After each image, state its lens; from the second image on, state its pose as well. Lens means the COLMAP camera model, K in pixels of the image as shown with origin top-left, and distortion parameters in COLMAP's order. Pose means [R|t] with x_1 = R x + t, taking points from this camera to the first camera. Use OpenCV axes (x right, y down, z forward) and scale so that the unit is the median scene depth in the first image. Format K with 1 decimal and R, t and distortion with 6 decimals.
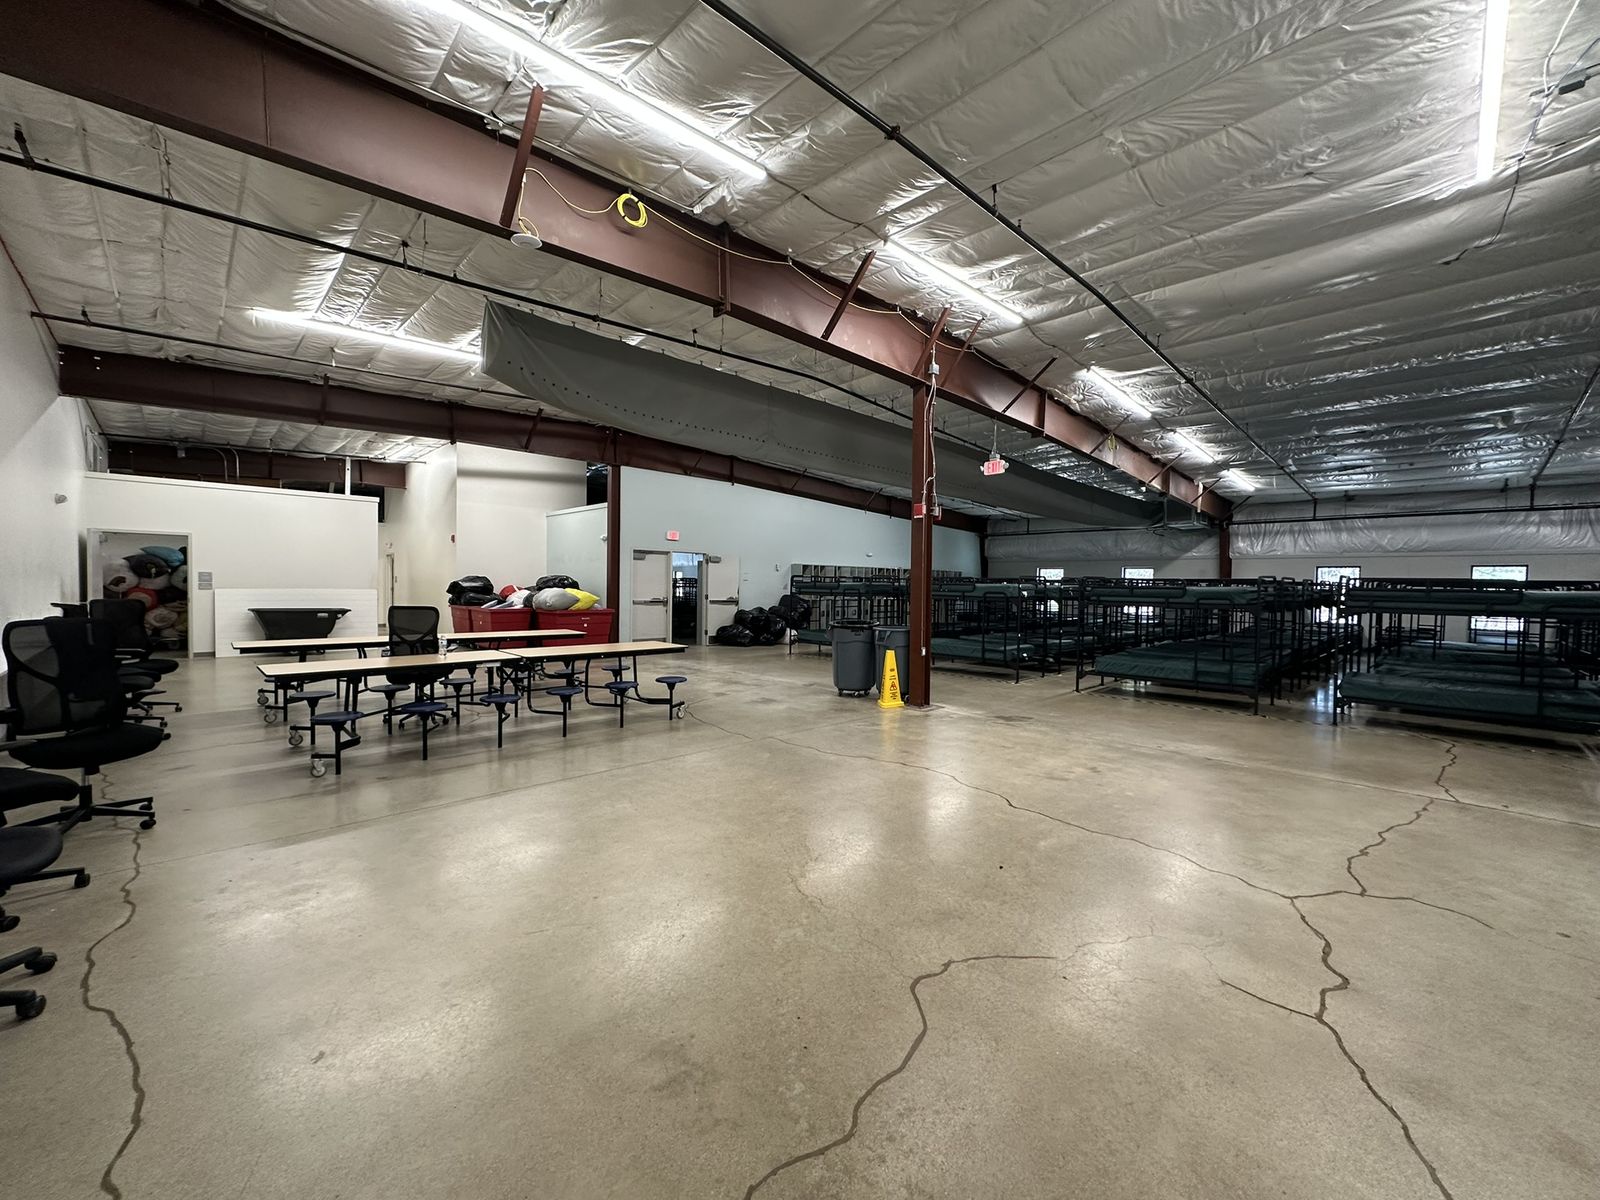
lens RADIAL K [[641.5, 0, 796.4], [0, 641.5, 594.1], [0, 0, 1]] dist [0.002033, 0.000188]
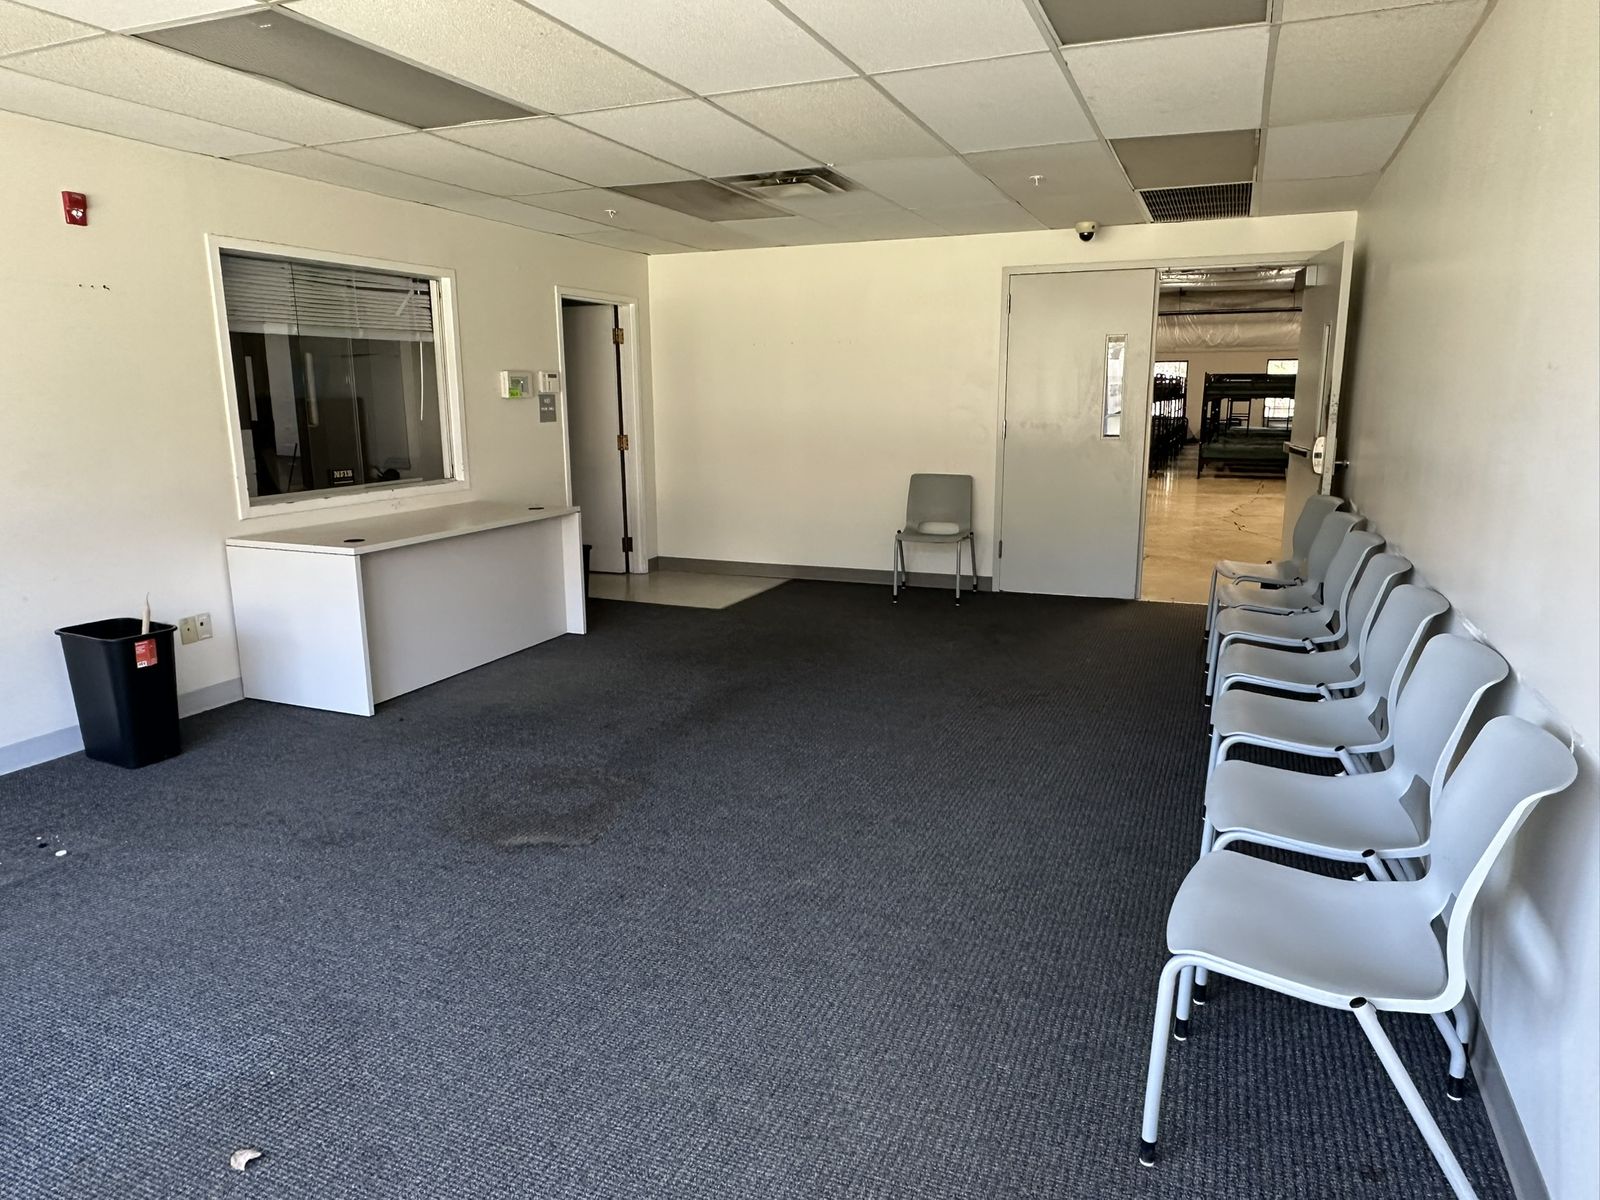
lens RADIAL K [[1020.1, 0, 800.2], [0, 1020.1, 600.2], [0, 0, 1]] dist [-0.001752, -0.000216]
pose [[0.919696, -0.089335, 0.382332, -0.399472], [0.014794, 0.980964, 0.193625, 0.008624], [-0.392352, -0.172420, 0.903511, -0.344309]]
